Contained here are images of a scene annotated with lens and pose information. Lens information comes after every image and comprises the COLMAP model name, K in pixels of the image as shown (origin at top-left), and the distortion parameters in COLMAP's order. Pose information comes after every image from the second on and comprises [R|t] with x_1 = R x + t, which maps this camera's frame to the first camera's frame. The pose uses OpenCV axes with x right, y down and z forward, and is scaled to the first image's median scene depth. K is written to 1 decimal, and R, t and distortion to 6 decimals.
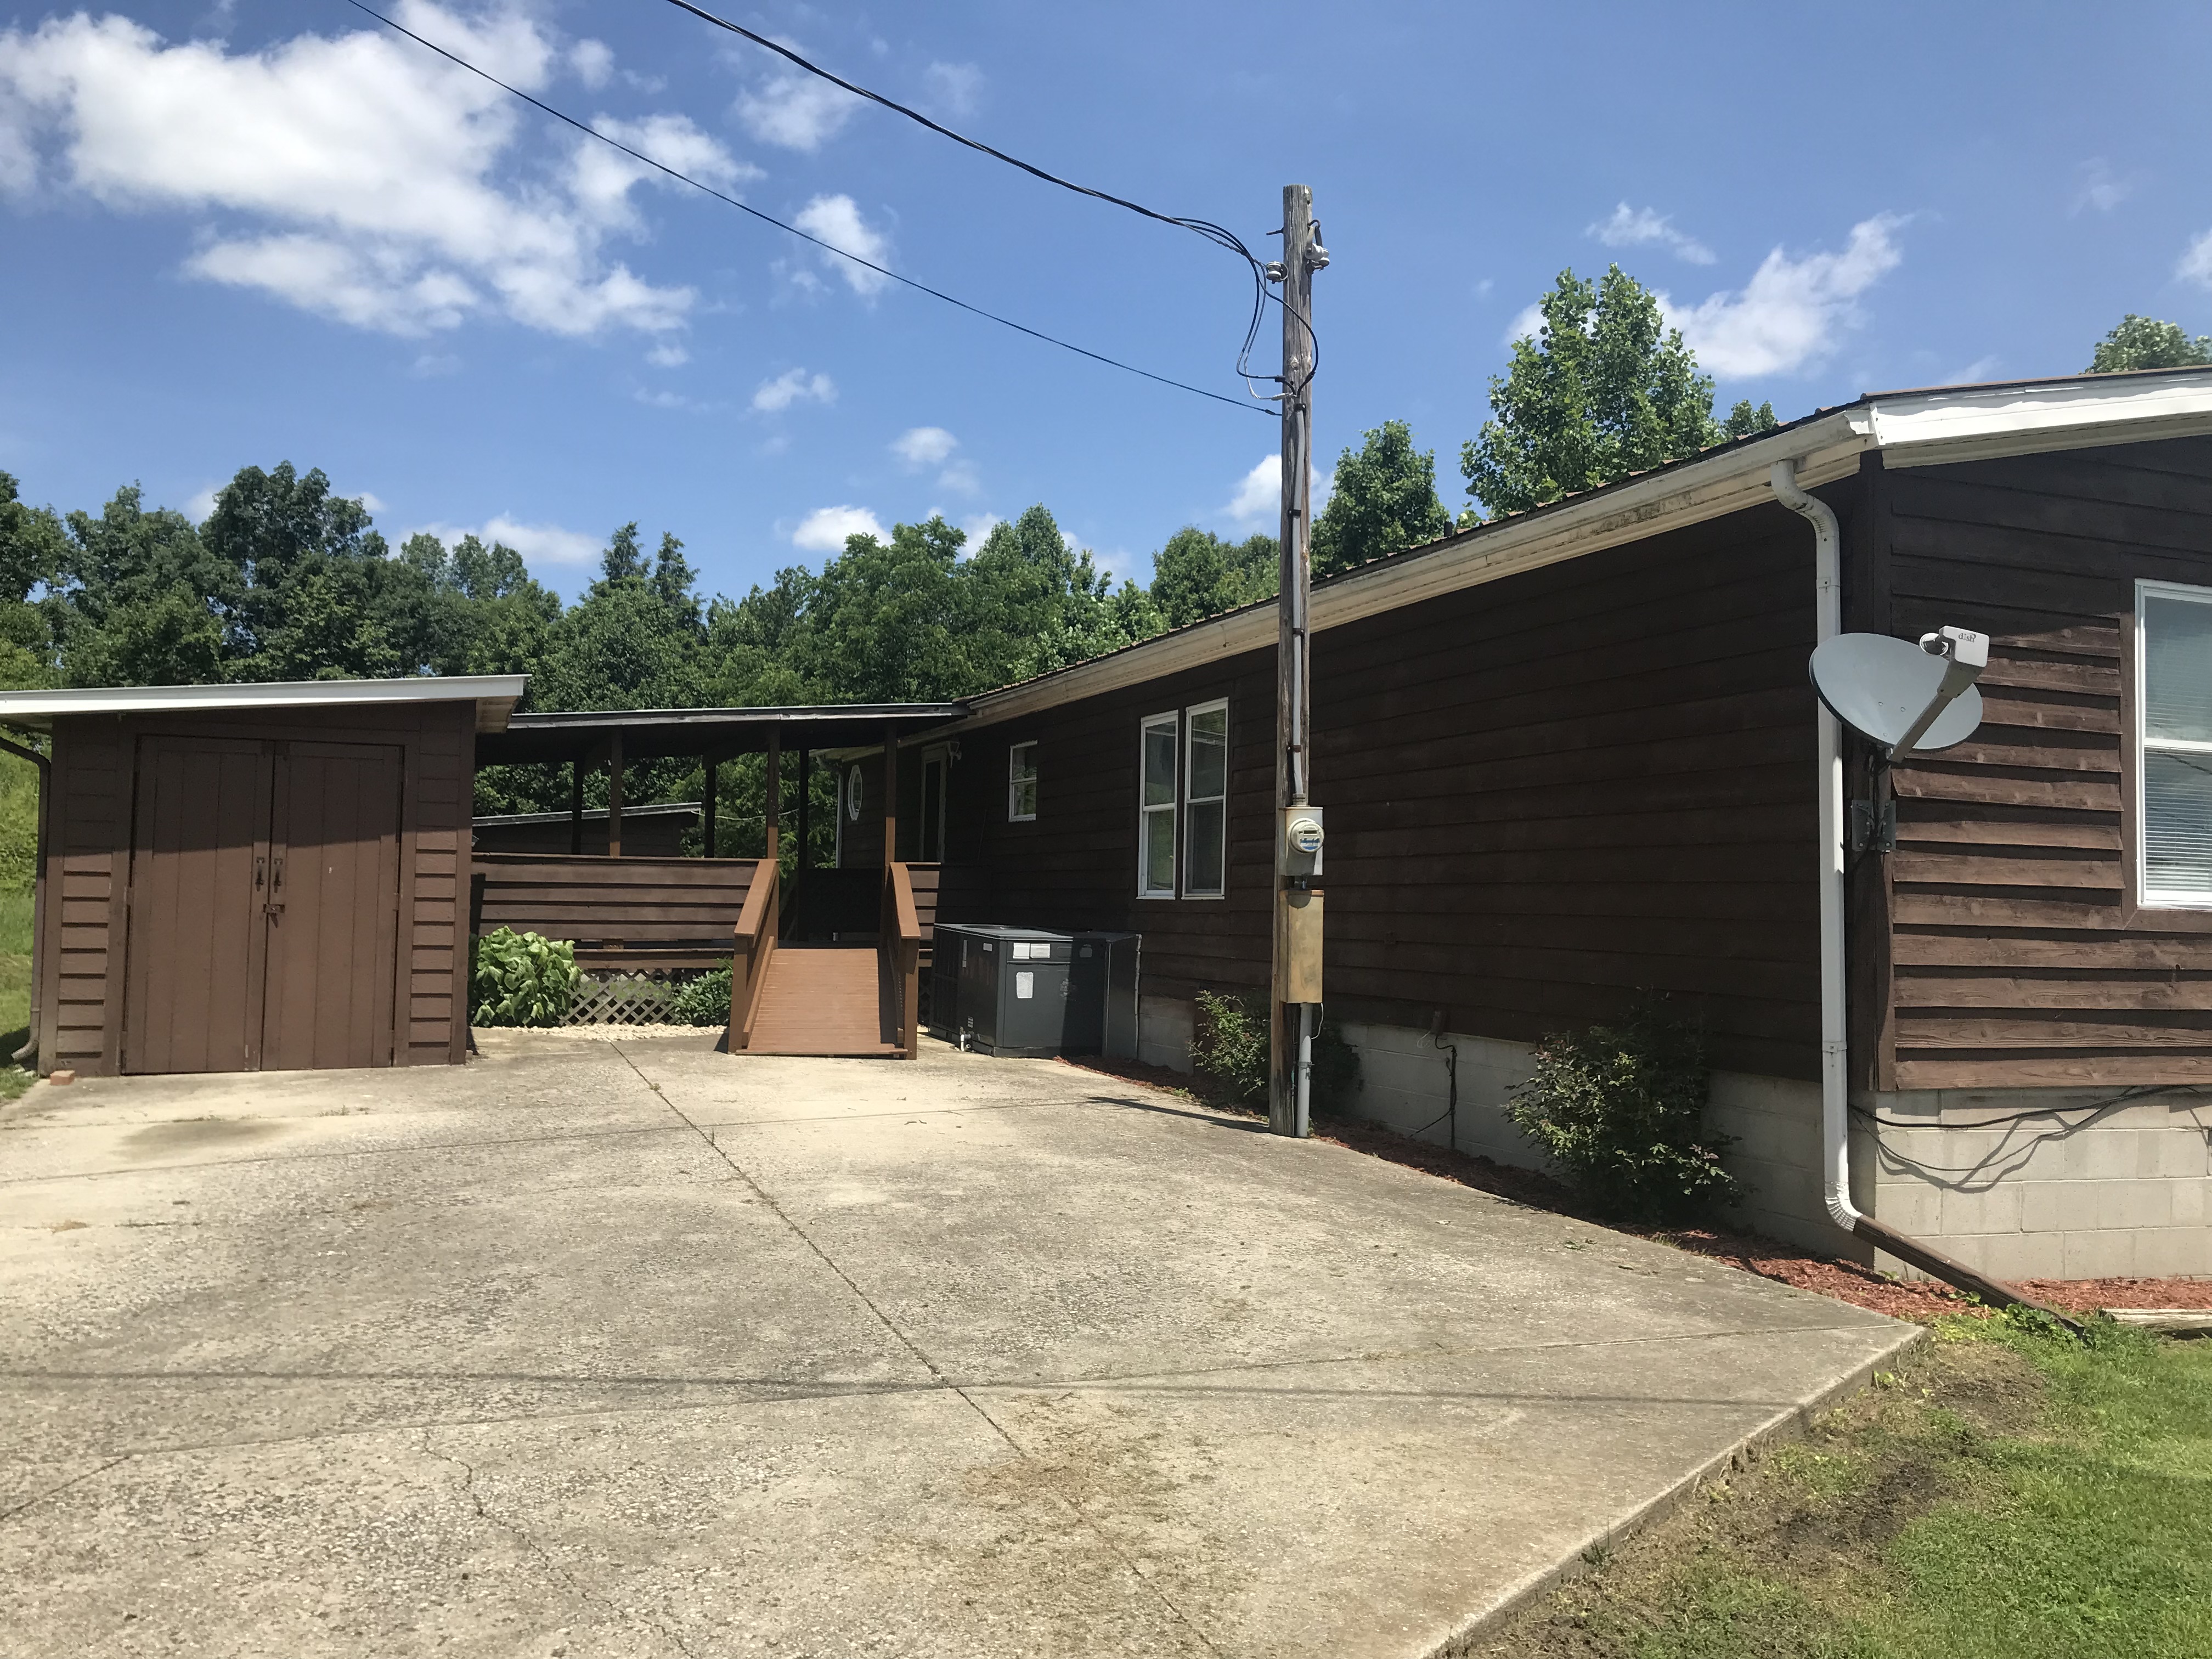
lens RADIAL K [[1794.8, 0, 1104.5], [0, 1794.8, 802.9], [0, 0, 1]] dist [0.019131, -0.051109]
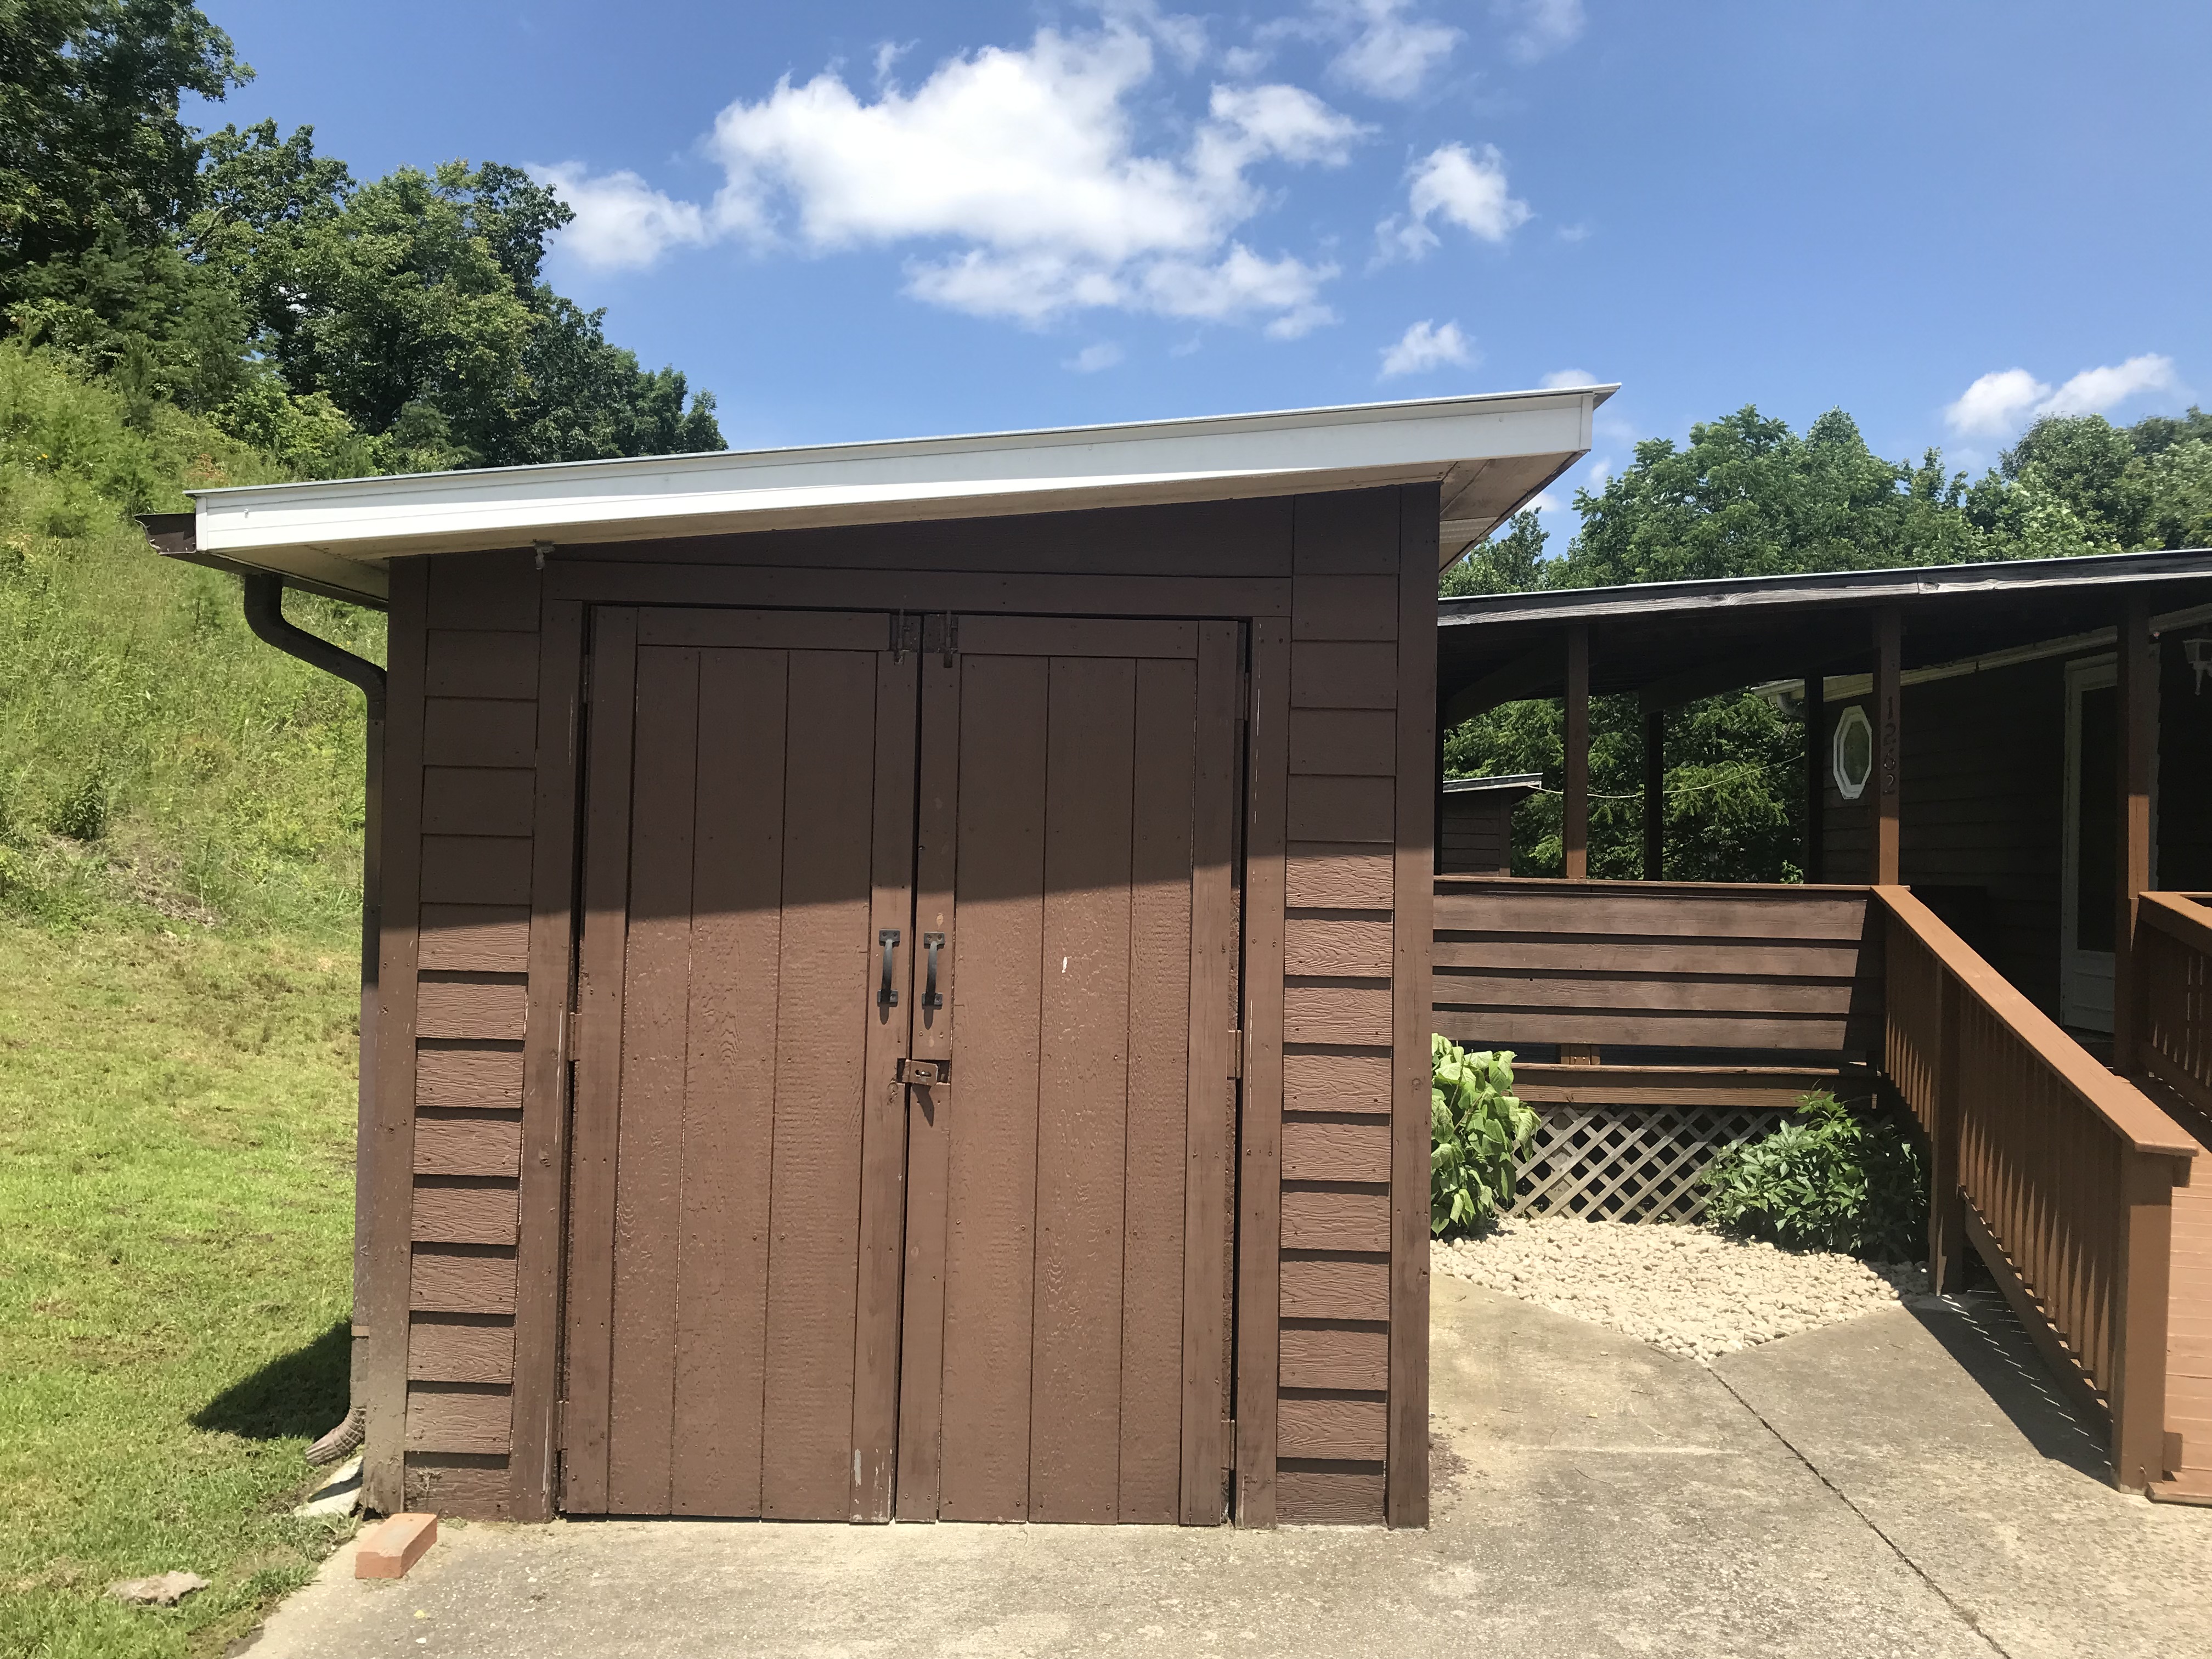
lens RADIAL K [[1775.2, 0, 1098.2], [0, 1775.2, 772.4], [0, 0, 1]] dist [0.036502, -0.035414]
pose [[0.927674, -0.012845, -0.373169, -0.469249], [0.012523, 0.999916, -0.003286, -0.000348], [0.373180, -0.001624, 0.927757, 1.084008]]
